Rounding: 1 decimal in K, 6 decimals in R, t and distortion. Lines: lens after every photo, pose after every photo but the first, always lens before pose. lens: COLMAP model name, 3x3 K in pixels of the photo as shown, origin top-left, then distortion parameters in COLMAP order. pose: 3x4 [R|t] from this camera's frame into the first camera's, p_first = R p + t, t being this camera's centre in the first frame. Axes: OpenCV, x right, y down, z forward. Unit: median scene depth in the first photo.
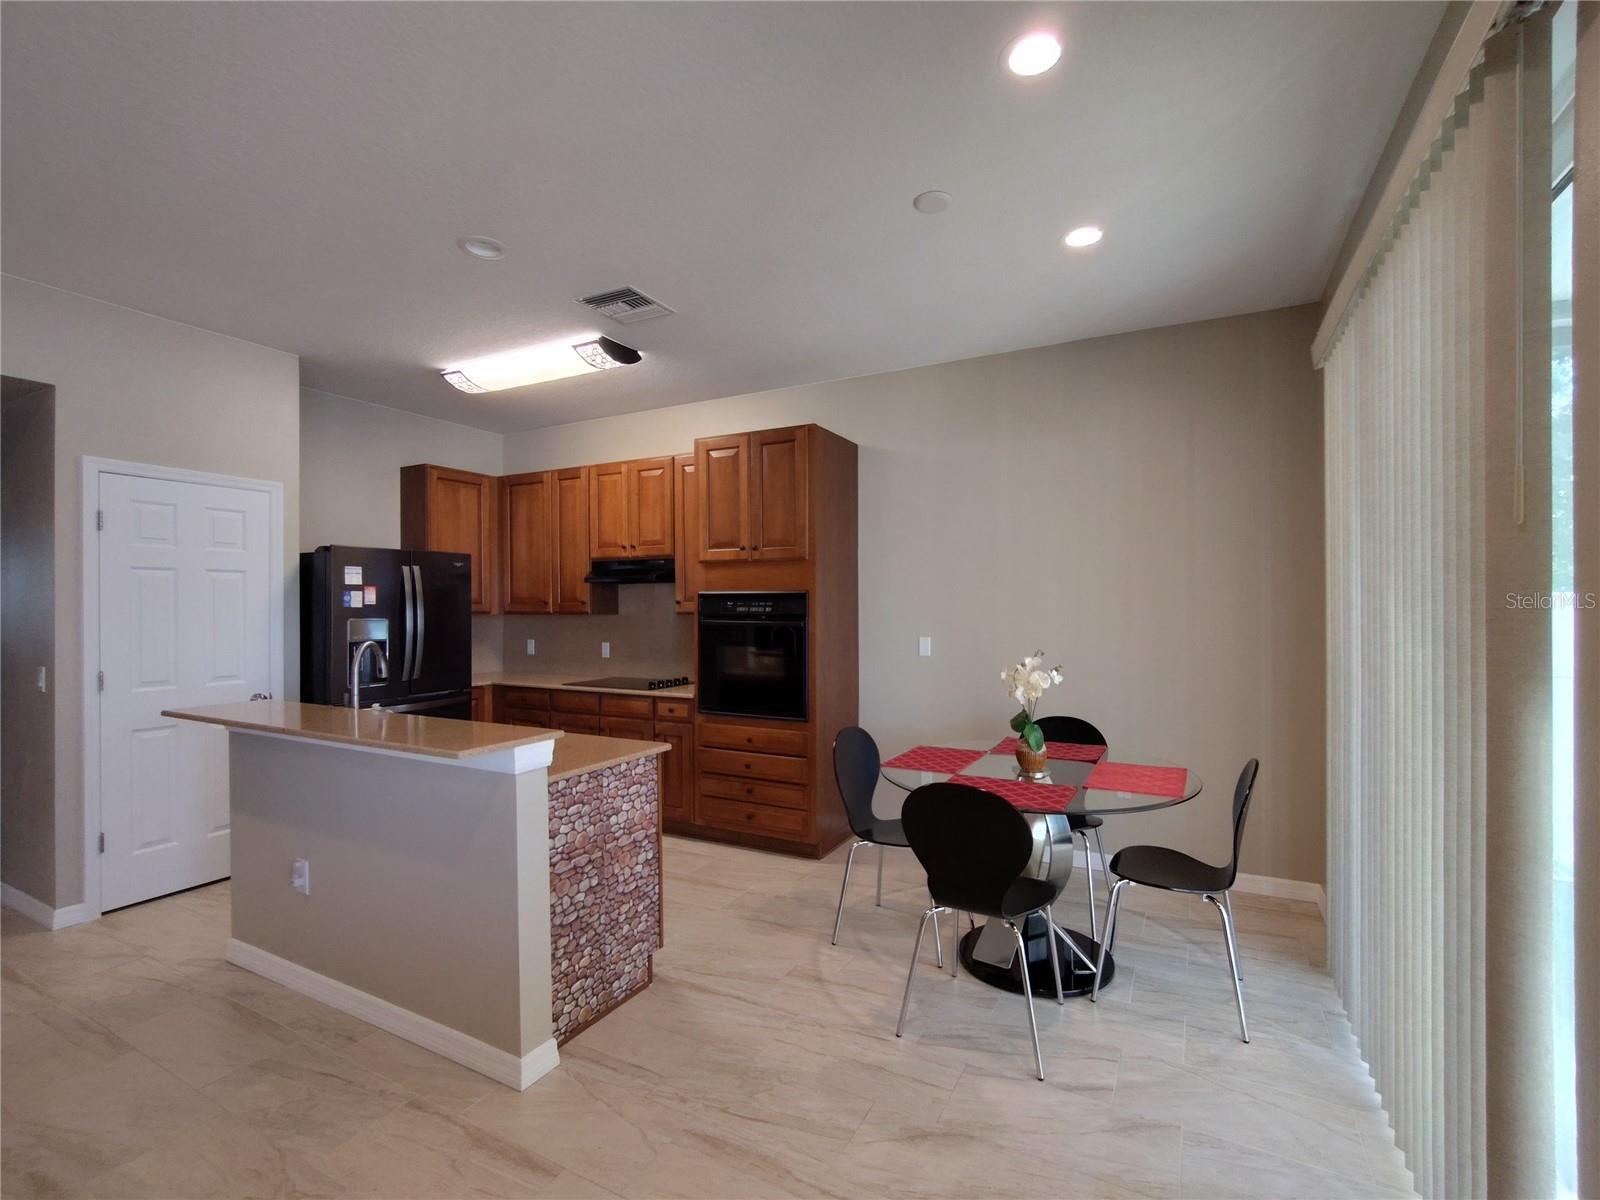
lens RADIAL K [[729.0, 0, 800.0], [0, 729.0, 600.0], [0, 0, 1]] dist [-0.002320, -0.000157]
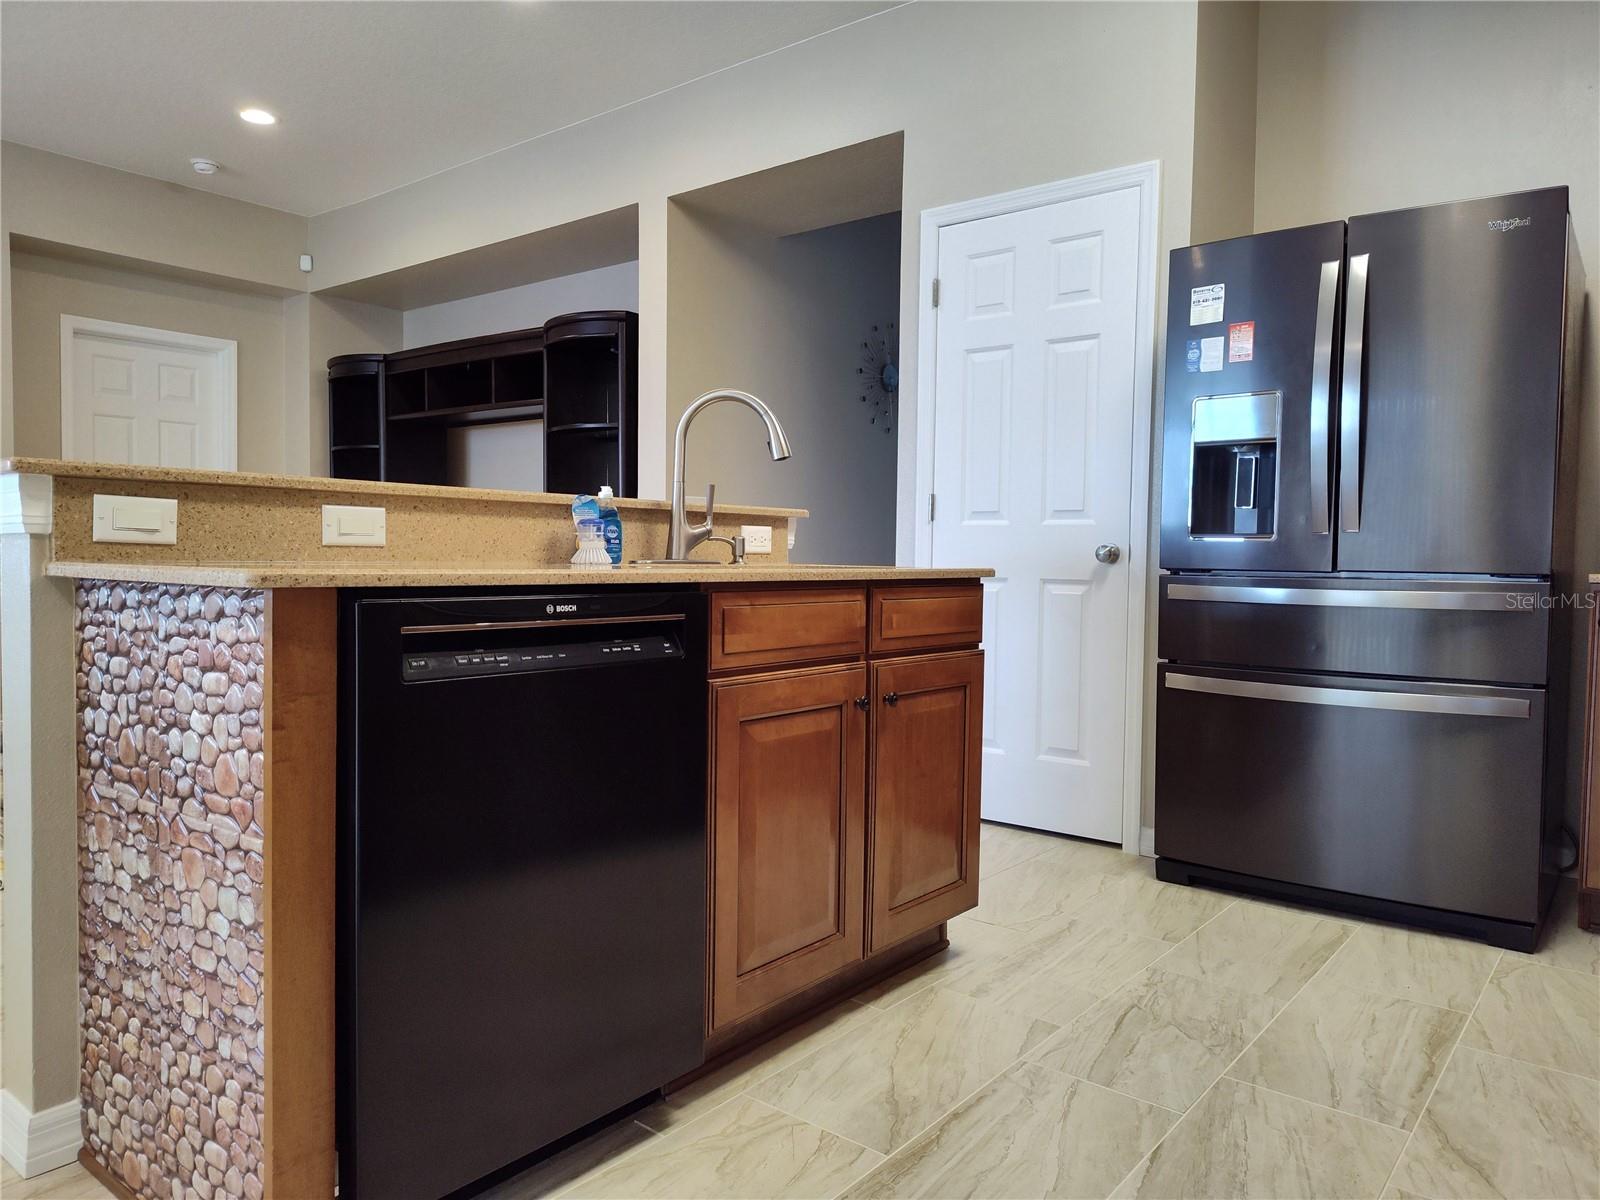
lens RADIAL K [[1076.7, 0, 800.0], [0, 1076.7, 600.0], [0, 0, 1]] dist [-0.054749, 0.000321]
pose [[-0.184733, 0.043399, -0.981830, 0.107893], [0.006341, 0.999056, 0.042967, 0.114874], [0.982768, 0.001712, -0.184834, 0.795203]]
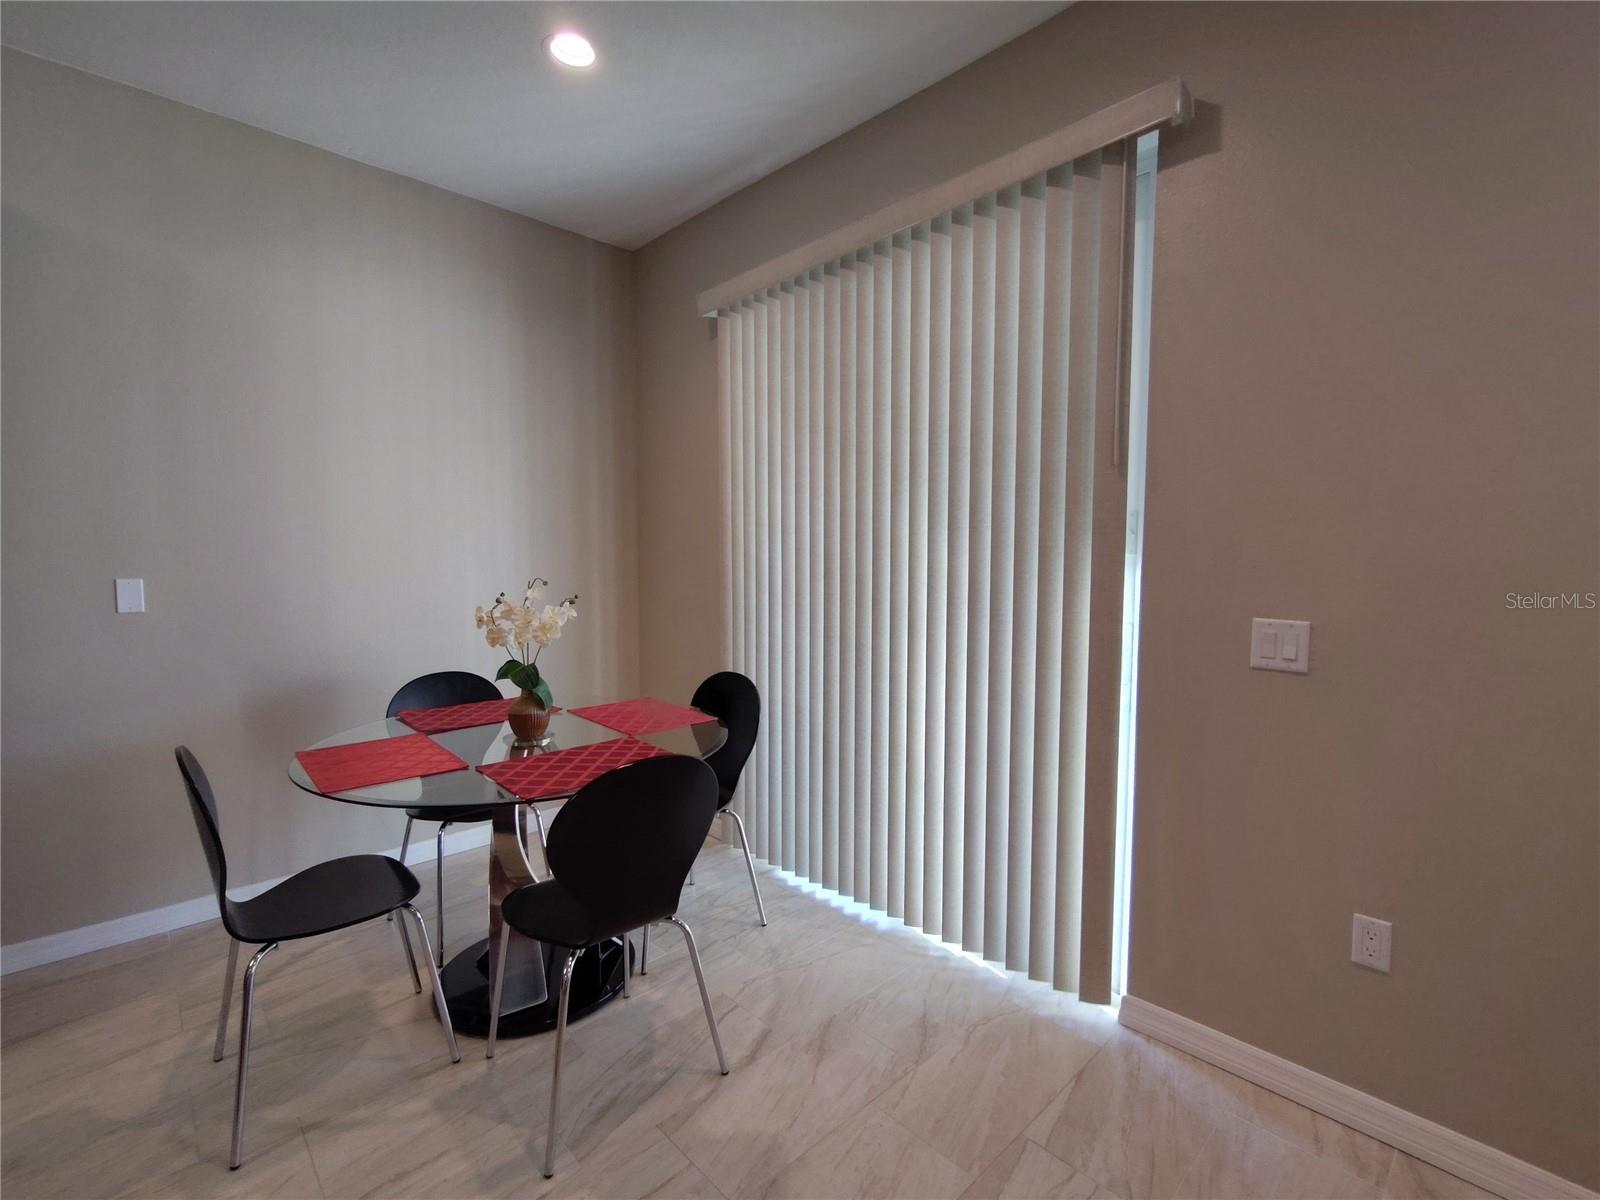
lens RADIAL K [[736.9, 0, 817.5], [0, 736.9, 596.7], [0, 0, 1]] dist [0.000276, 0.000054]
pose [[0.299657, -0.048791, 0.952798, -0.207235], [-0.010499, 0.998462, 0.054432, 0.027317], [-0.953989, -0.026315, 0.298684, 0.317384]]
